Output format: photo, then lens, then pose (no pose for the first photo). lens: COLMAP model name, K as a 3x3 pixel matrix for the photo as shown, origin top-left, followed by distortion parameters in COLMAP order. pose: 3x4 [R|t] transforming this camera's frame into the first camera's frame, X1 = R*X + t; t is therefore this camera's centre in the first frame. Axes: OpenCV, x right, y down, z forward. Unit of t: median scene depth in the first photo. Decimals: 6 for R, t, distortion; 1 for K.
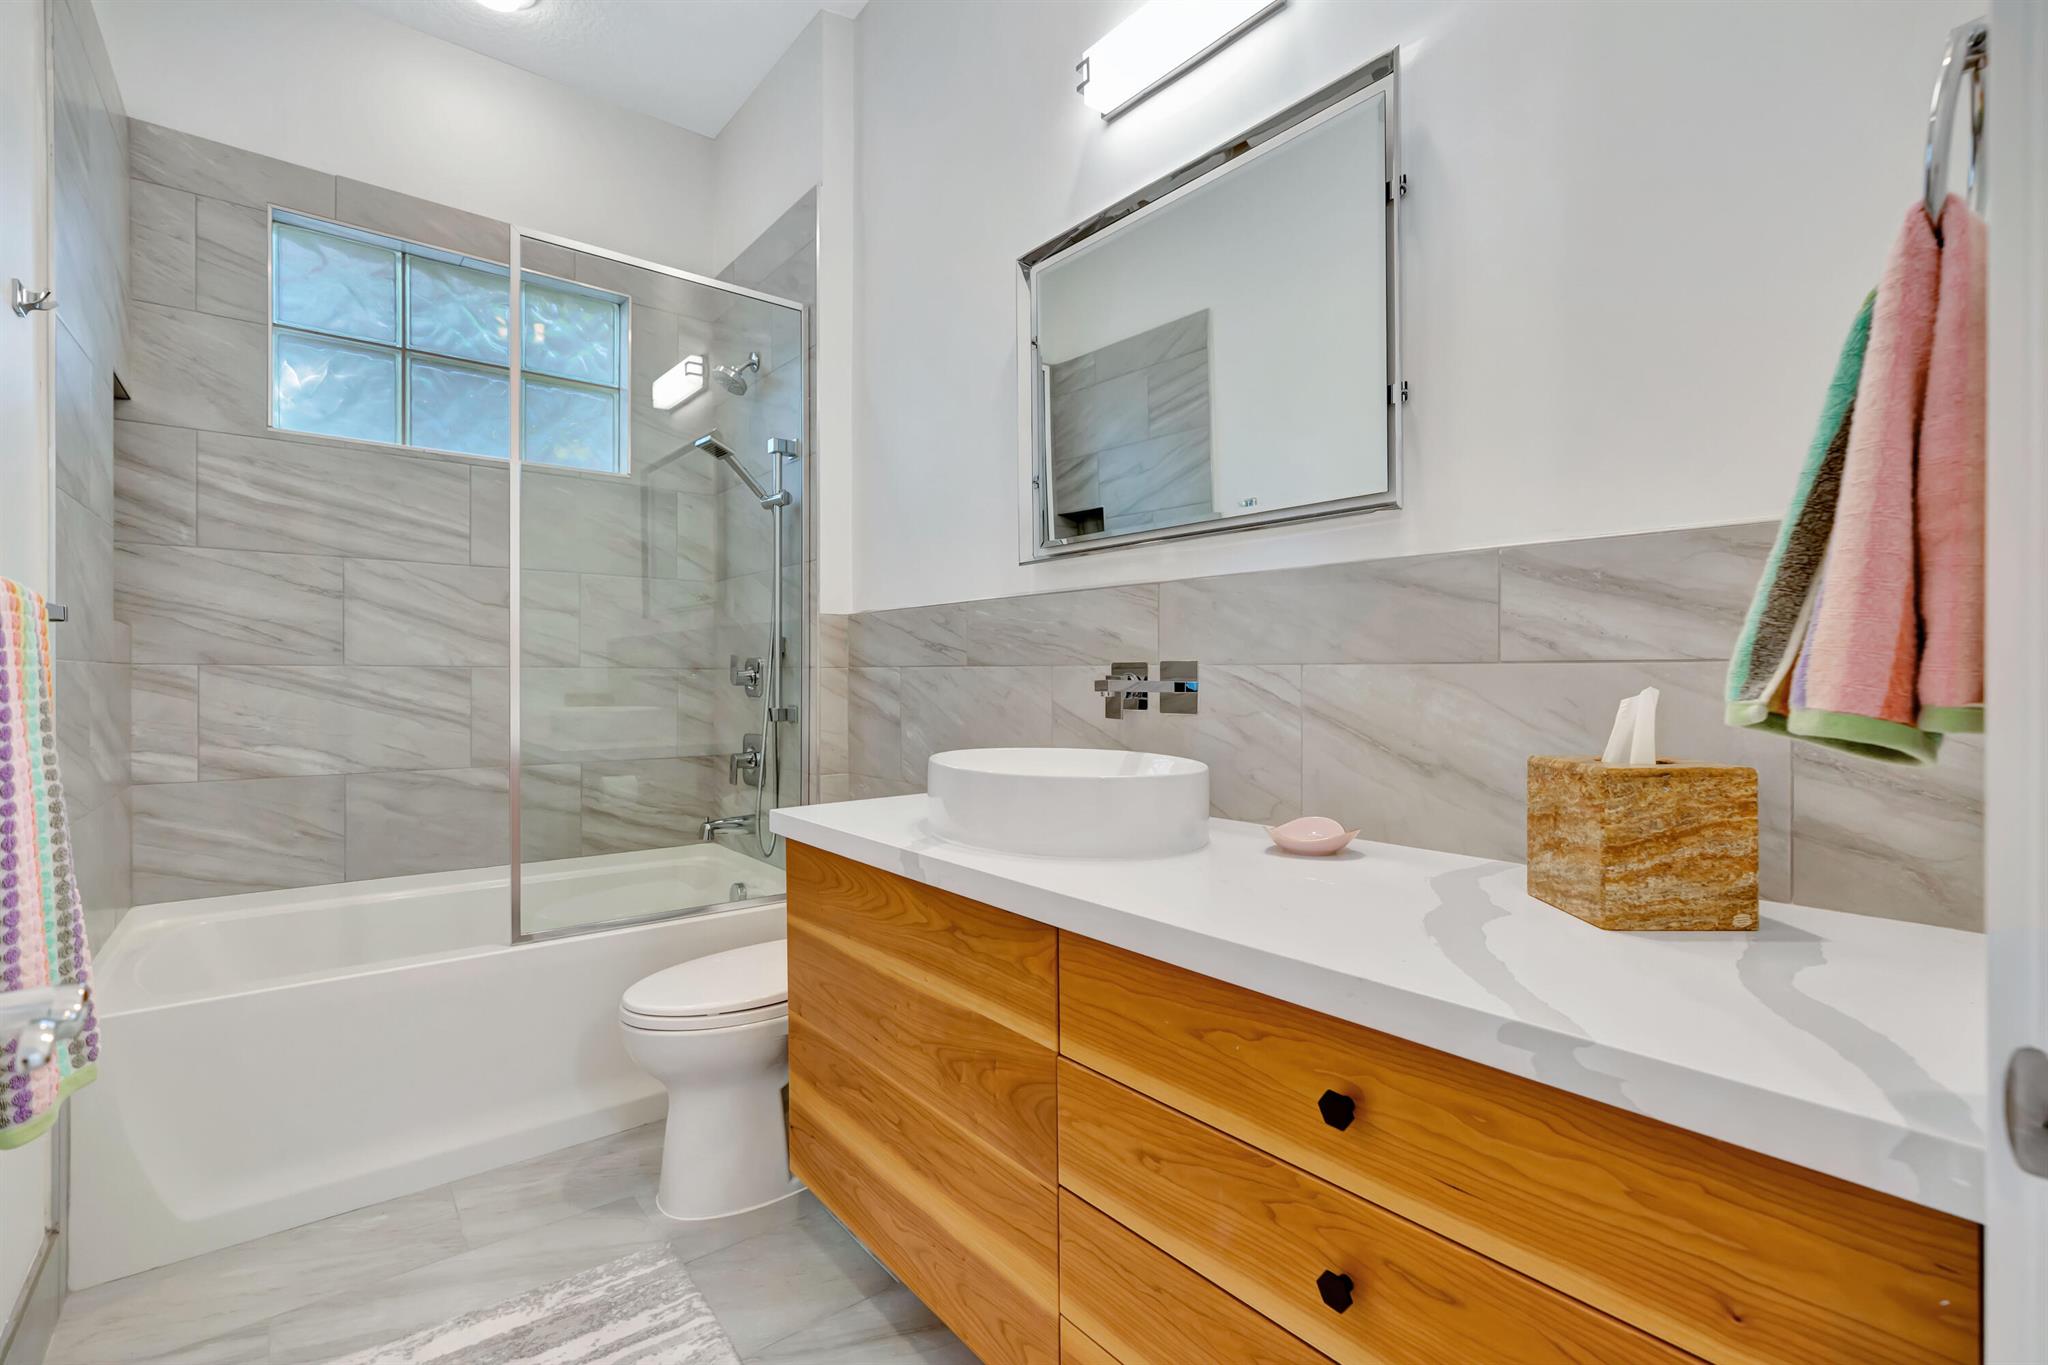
lens RADIAL K [[918.7, 0, 1028.0], [0, 918.7, 671.5], [0, 0, 1]] dist [-0.006442, 0.000550]
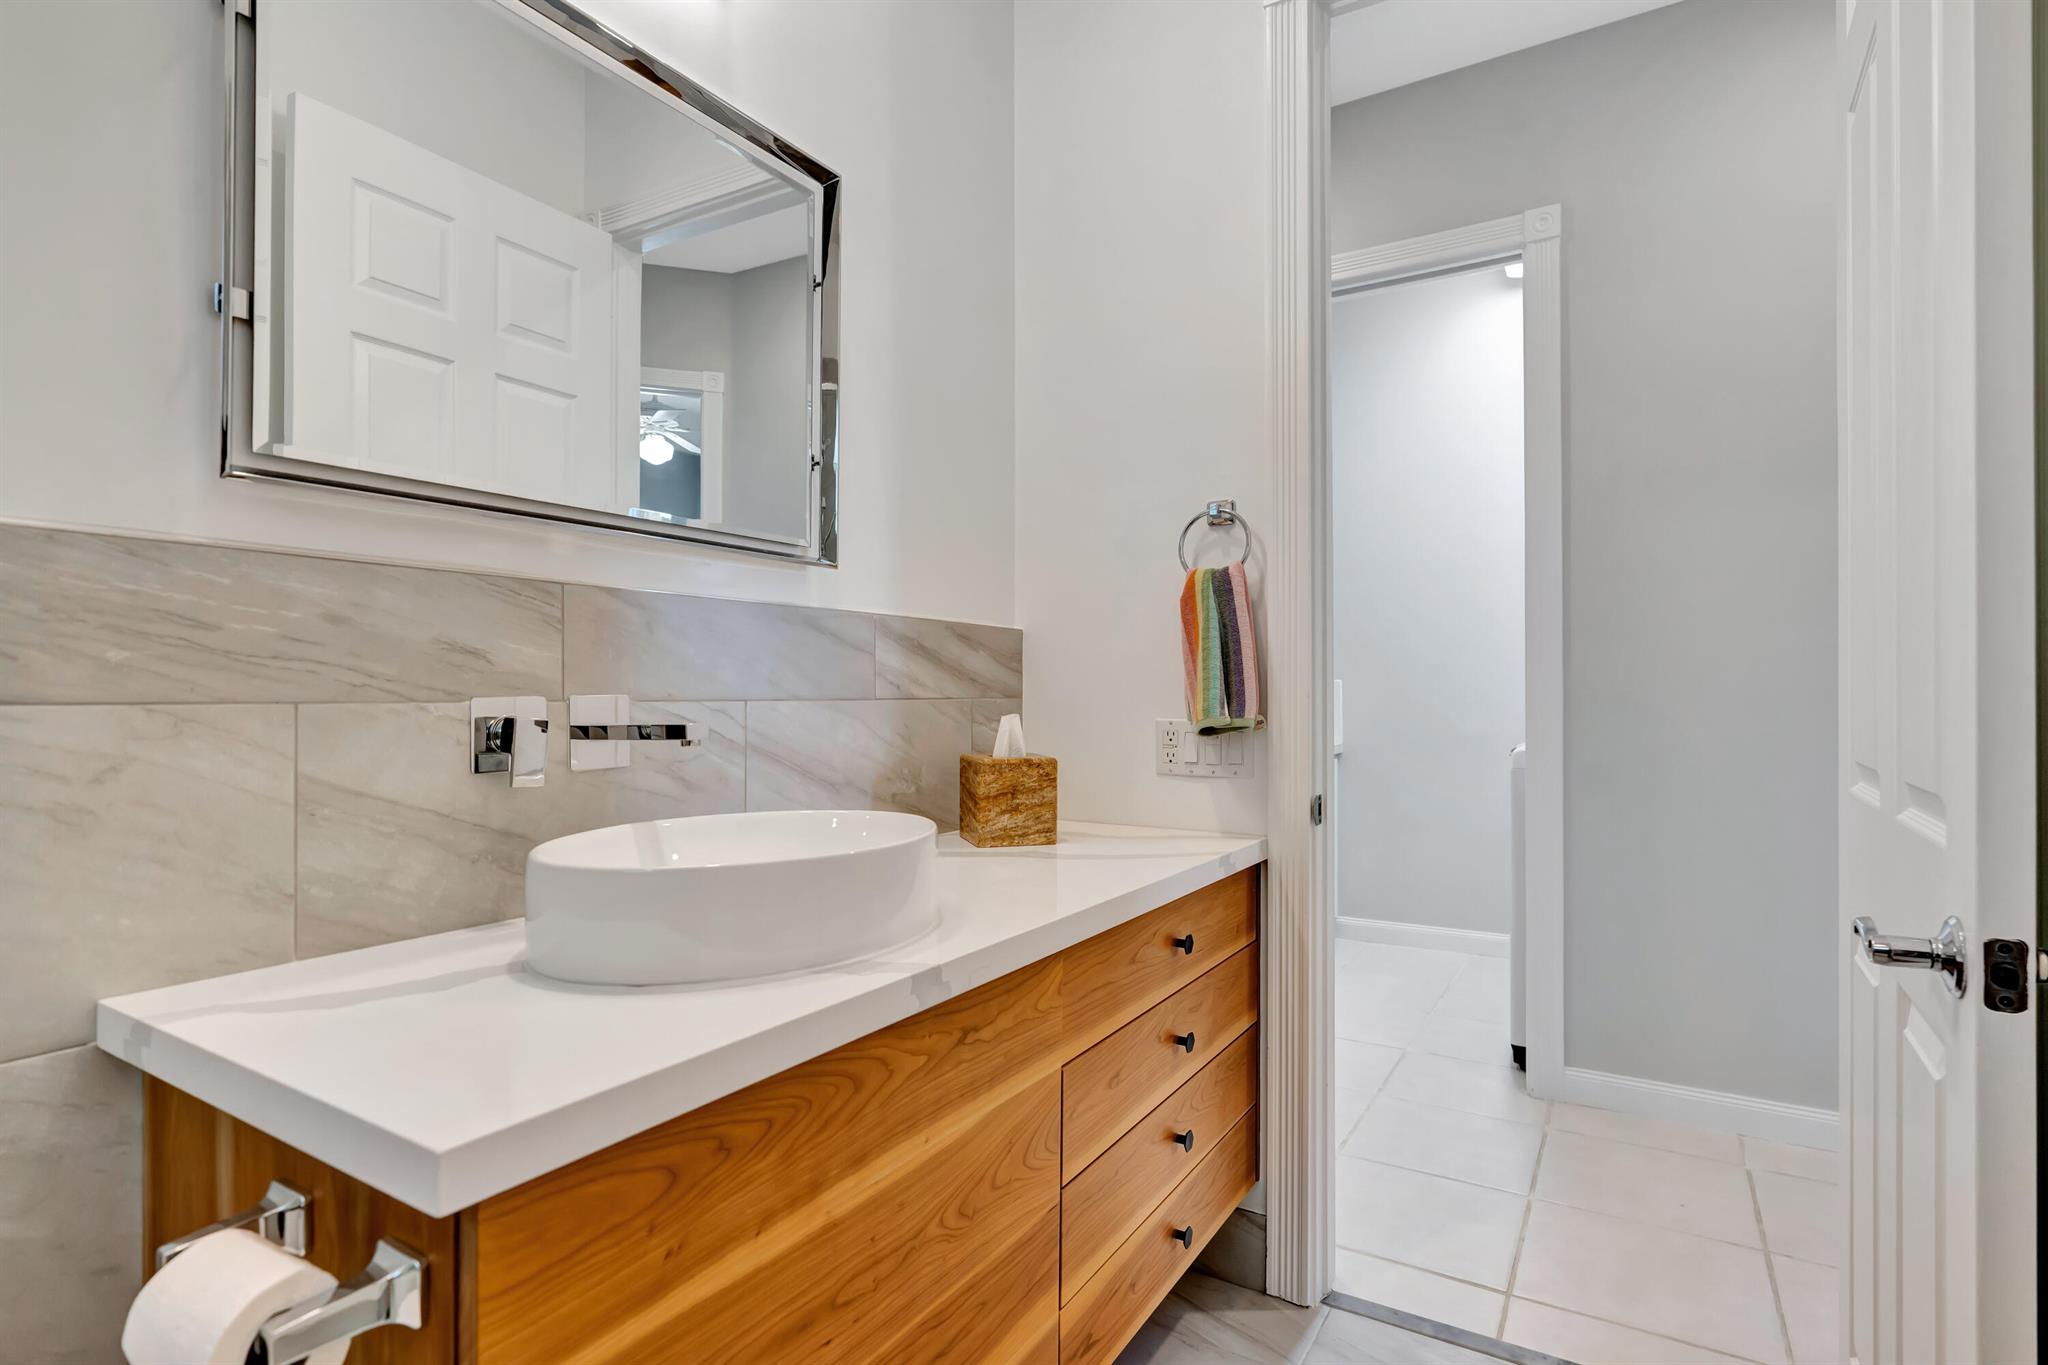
lens RADIAL K [[1027.3, 0, 1024.0], [0, 1027.3, 682.5], [0, 0, 1]] dist [0.002999, 0.000275]
pose [[-0.330029, 0.009430, 0.943924, -0.902574], [-0.001802, 0.999942, -0.010620, -0.017454], [-0.943969, -0.005206, -0.329993, 1.190232]]
